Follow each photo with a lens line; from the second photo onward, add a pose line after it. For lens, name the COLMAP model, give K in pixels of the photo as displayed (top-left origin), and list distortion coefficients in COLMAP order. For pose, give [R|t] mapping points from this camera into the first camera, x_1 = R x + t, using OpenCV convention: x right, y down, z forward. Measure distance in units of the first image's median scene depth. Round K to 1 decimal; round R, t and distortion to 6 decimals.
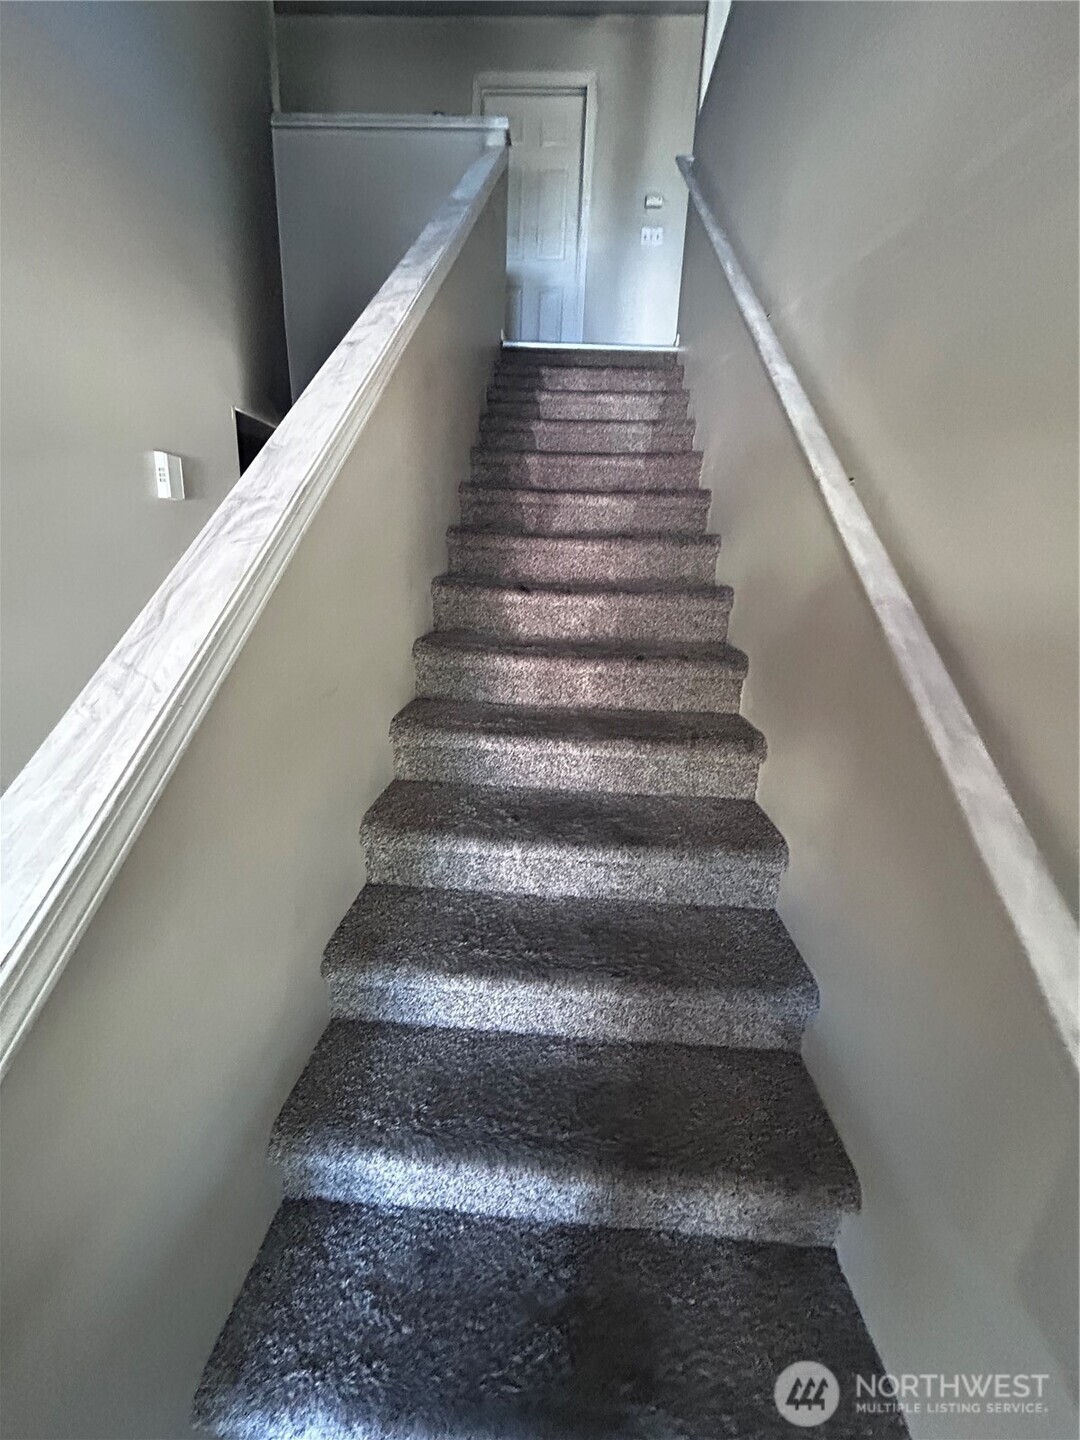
lens RADIAL K [[581.1, 0, 539.8], [0, 581.1, 712.8], [0, 0, 1]] dist [-0.001737, 0.000902]
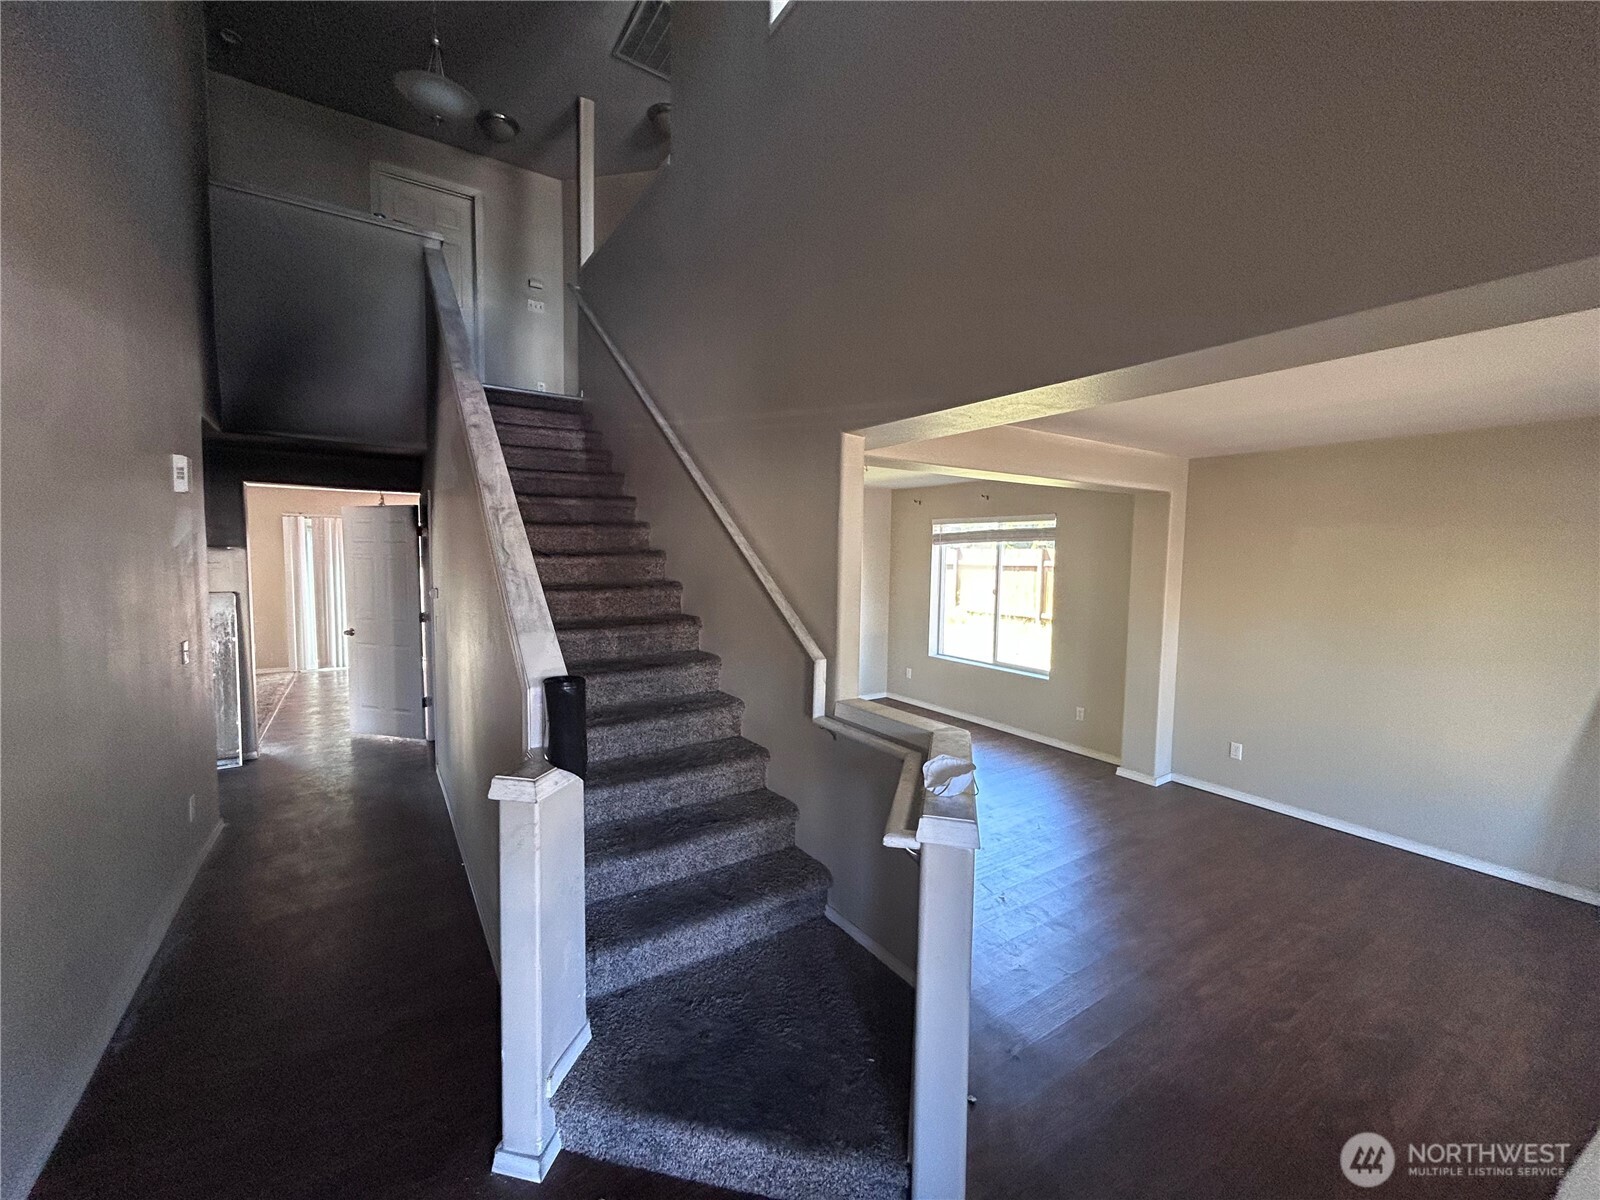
lens RADIAL K [[645.7, 0, 808.2], [0, 645.7, 603.7], [0, 0, 1]] dist [-0.001737, 0.000902]
pose [[0.791224, -0.078259, 0.606498, -0.461833], [0.179386, 0.977850, -0.107847, 0.208020], [-0.584624, 0.194128, 0.787737, -0.695256]]
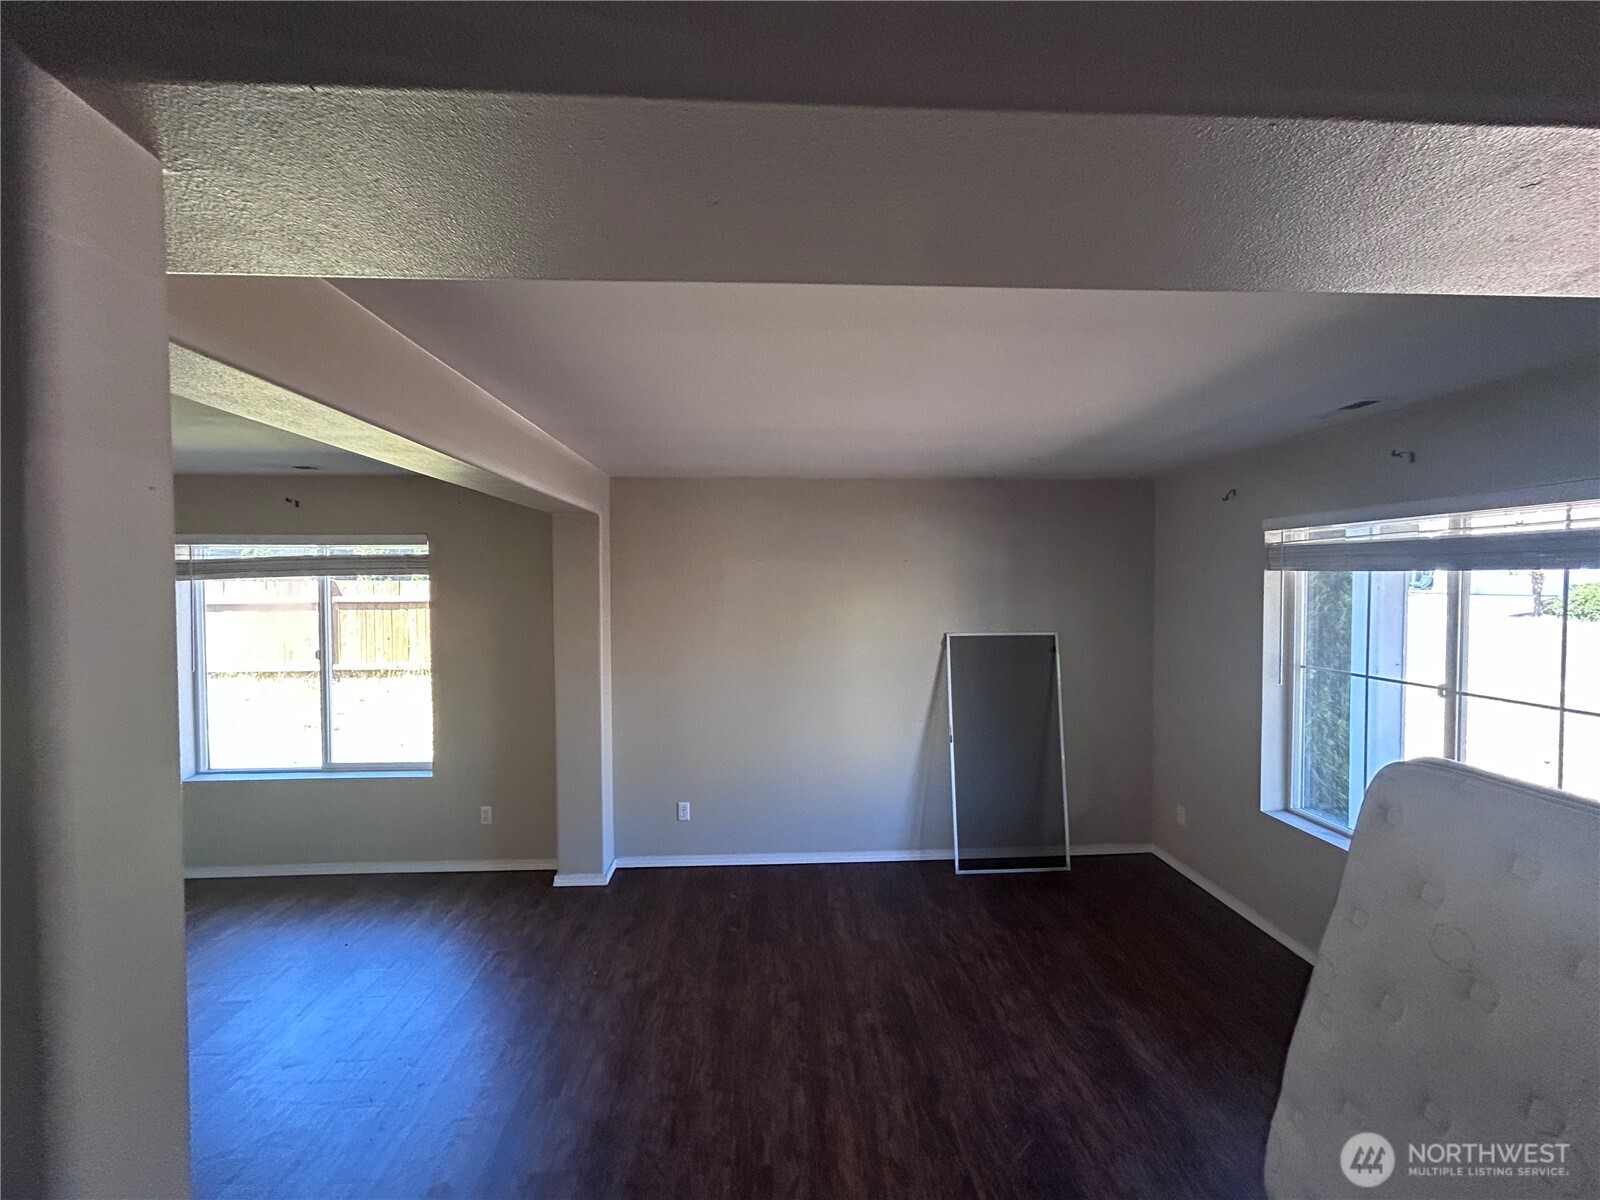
lens RADIAL K [[645.7, 0, 807.7], [0, 645.7, 603.9], [0, 0, 1]] dist [-0.001737, 0.000902]
pose [[-0.105768, -0.061518, 0.992486, -0.328938], [0.263690, 0.960618, 0.087644, 0.167226], [-0.958791, 0.270978, -0.085381, -0.535626]]
